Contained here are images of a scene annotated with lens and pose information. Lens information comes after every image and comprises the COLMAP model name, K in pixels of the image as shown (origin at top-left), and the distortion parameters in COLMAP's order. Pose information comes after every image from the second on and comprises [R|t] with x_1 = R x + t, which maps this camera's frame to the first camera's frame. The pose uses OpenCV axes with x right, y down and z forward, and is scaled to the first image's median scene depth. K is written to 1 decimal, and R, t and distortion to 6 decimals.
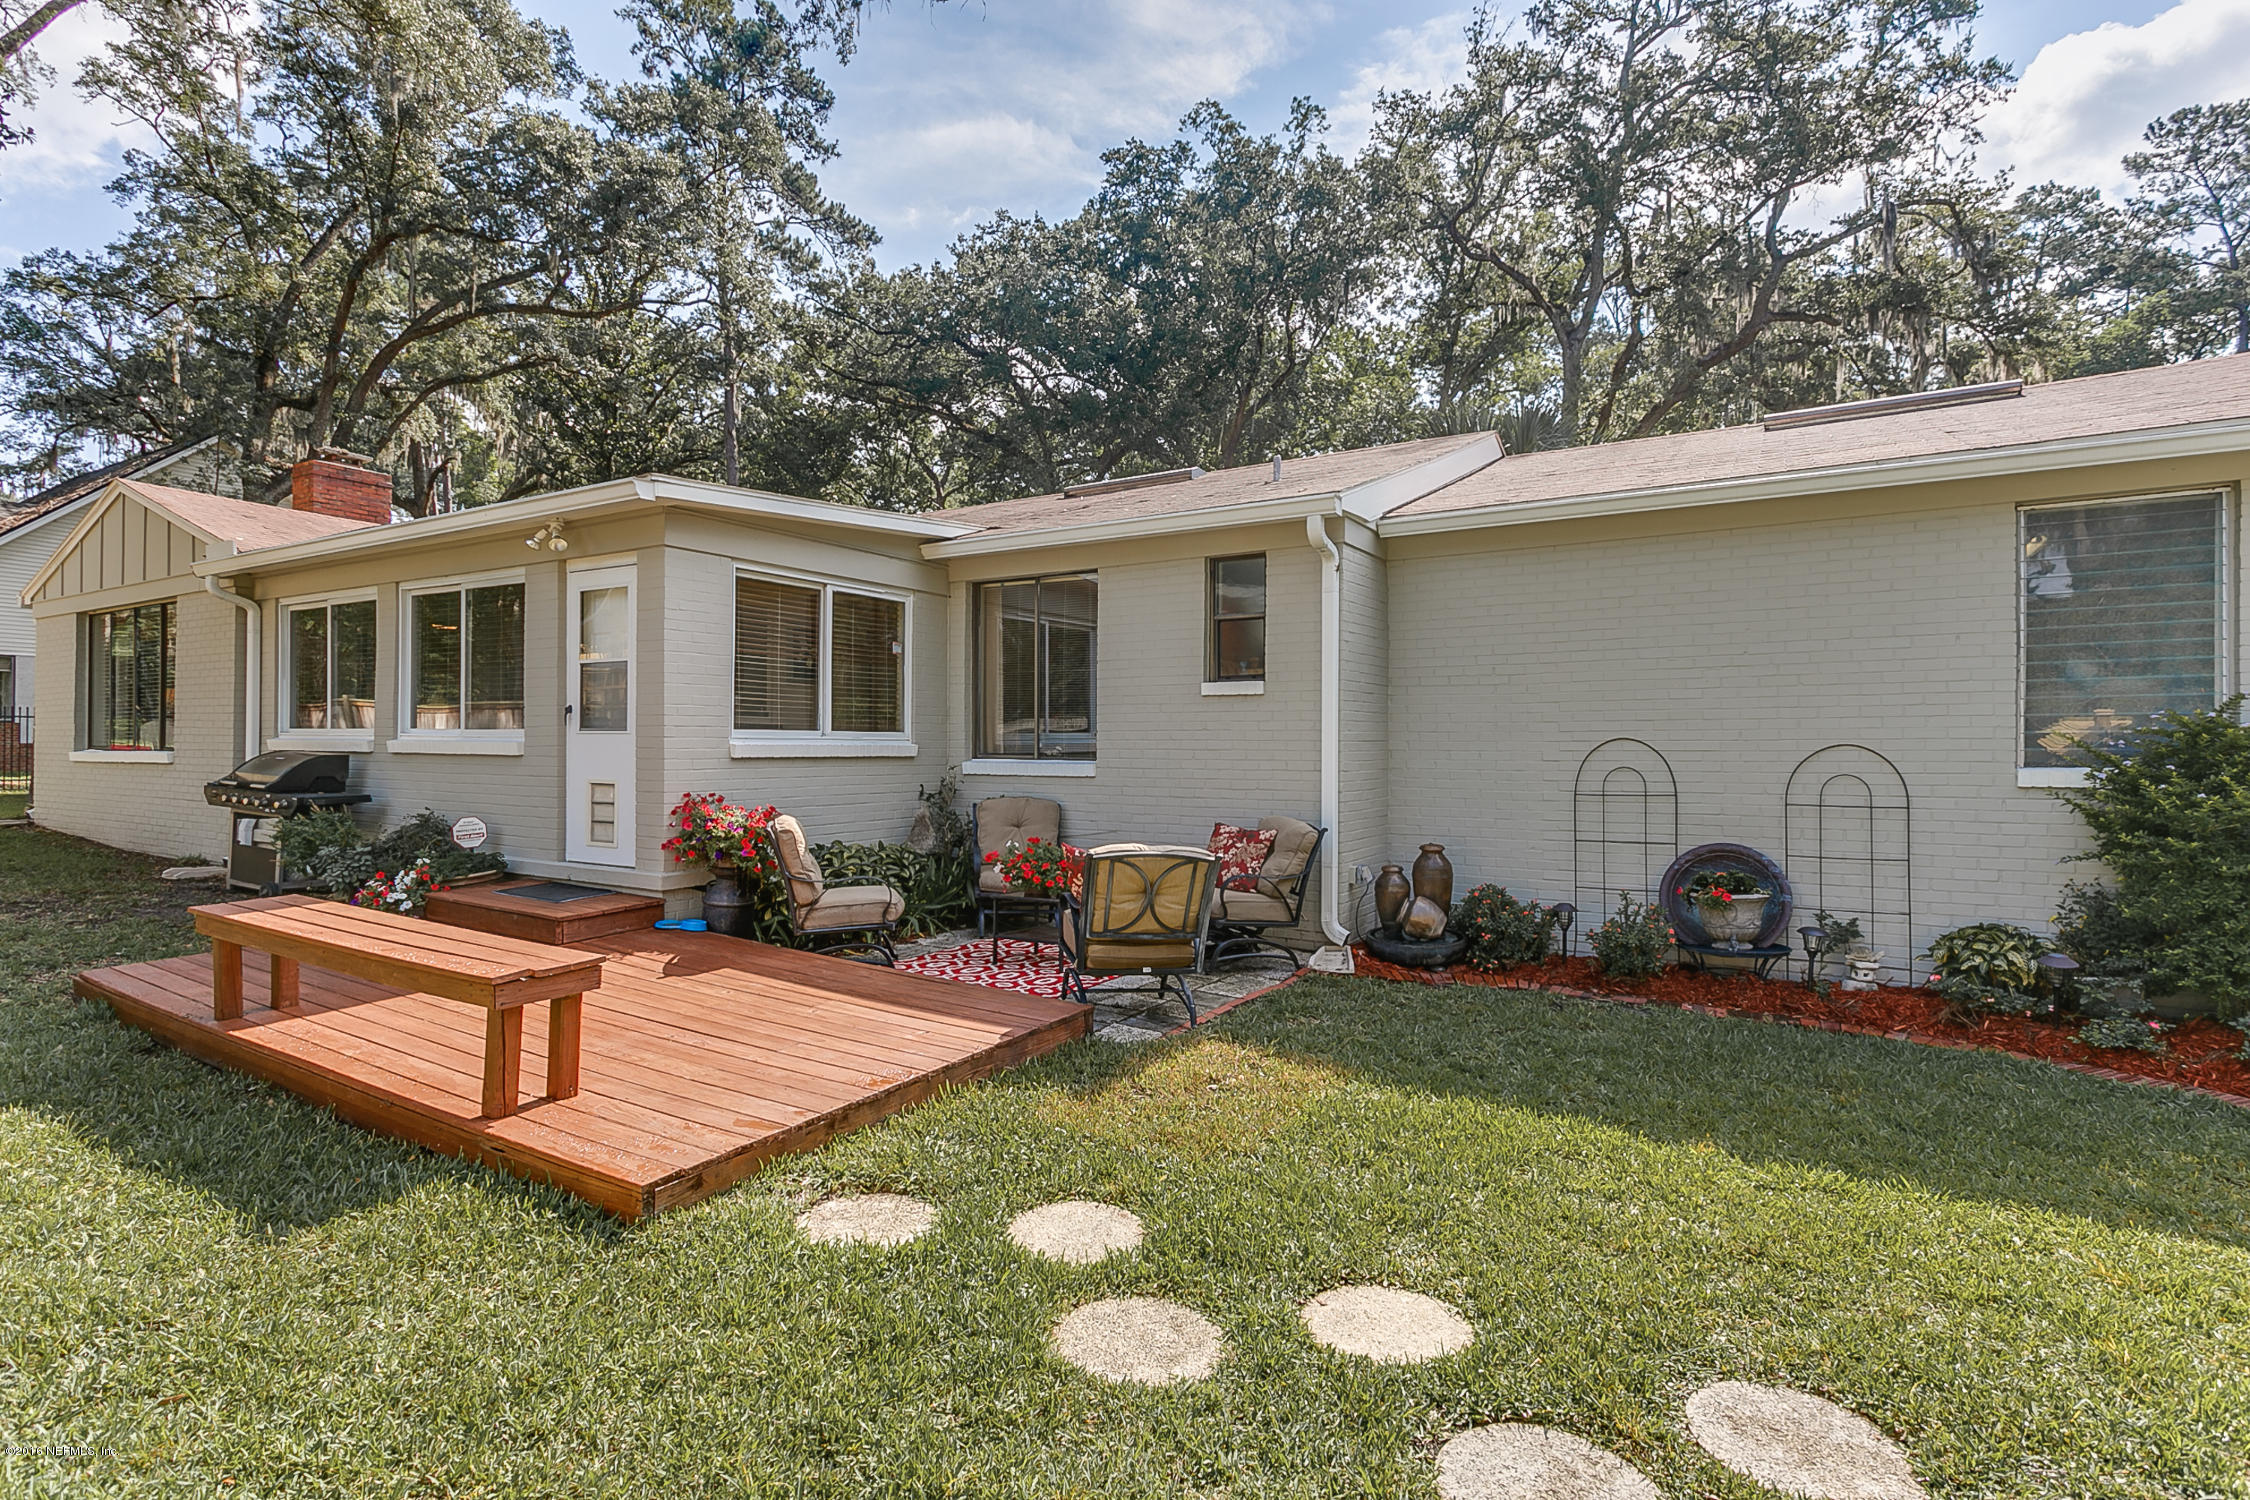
lens RADIAL K [[1065.4, 0, 1114.7], [0, 1065.4, 736.2], [0, 0, 1]] dist [0.000804, -0.000176]
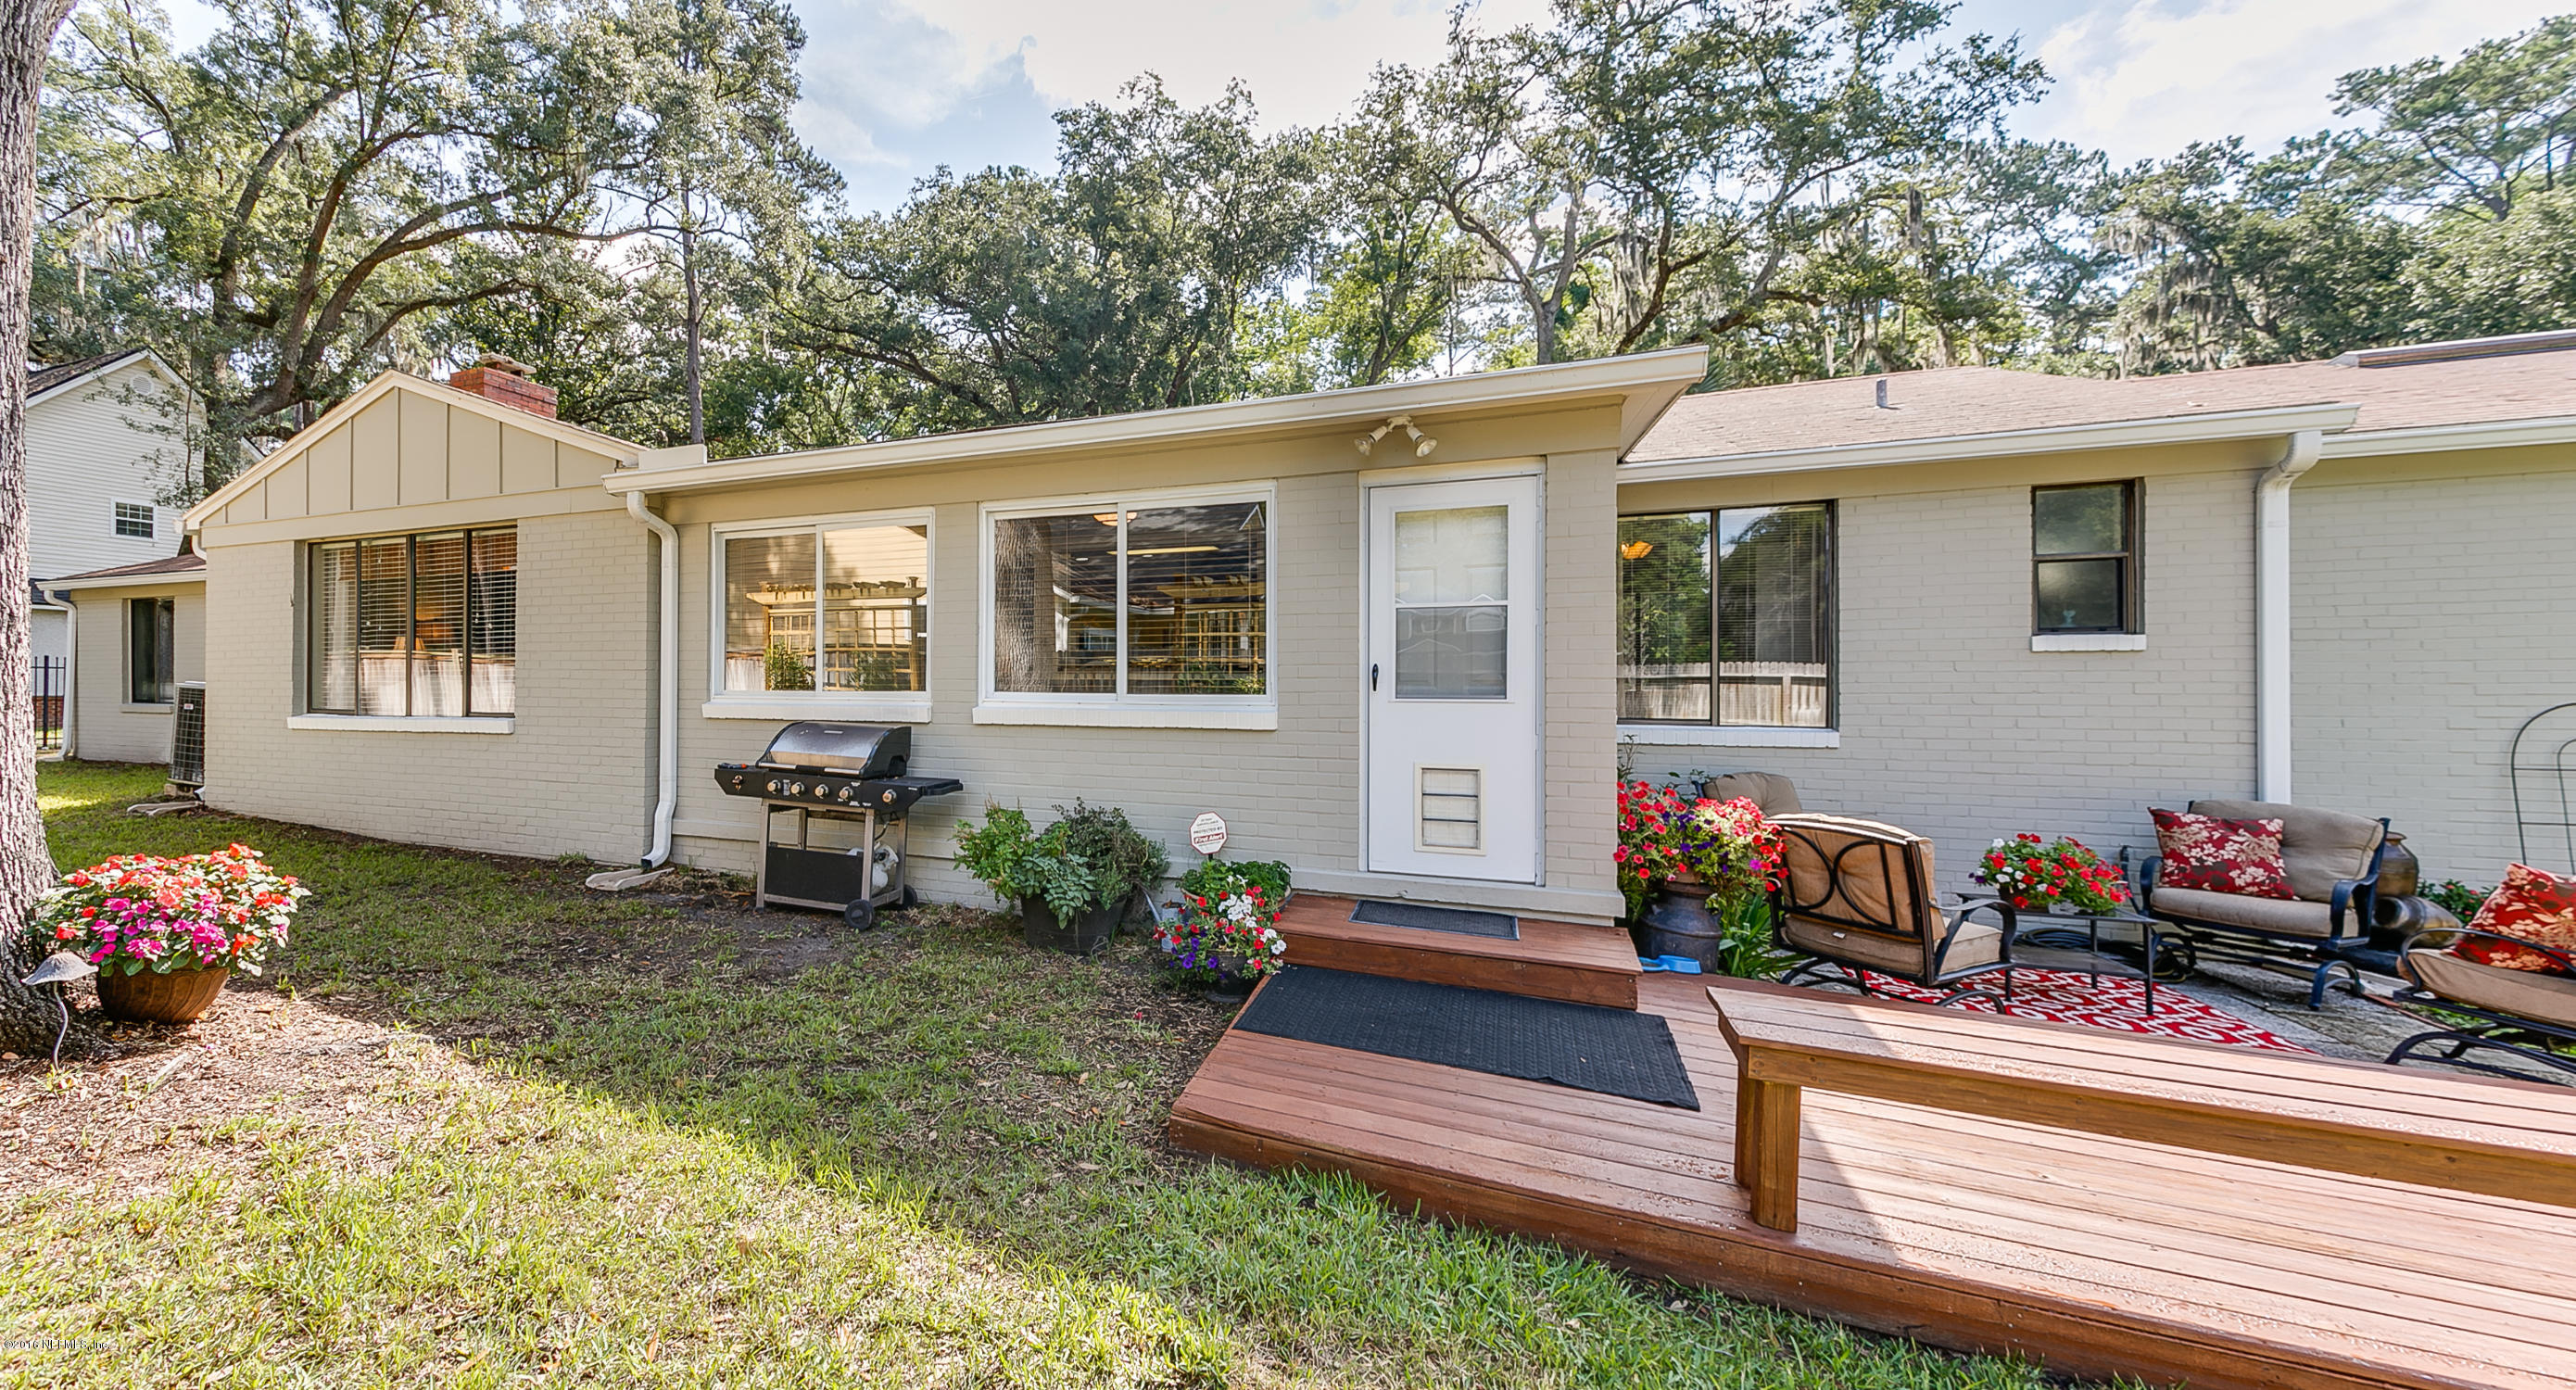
lens RADIAL K [[1055.2, 0, 1288.0], [0, 1055.2, 695.0], [0, 0, 1]] dist [0.000685, 0.000024]
pose [[0.992857, -0.002311, 0.119289, -0.574210], [0.001256, 0.999959, 0.008913, -0.012238], [-0.119305, -0.008700, 0.992820, 0.229486]]
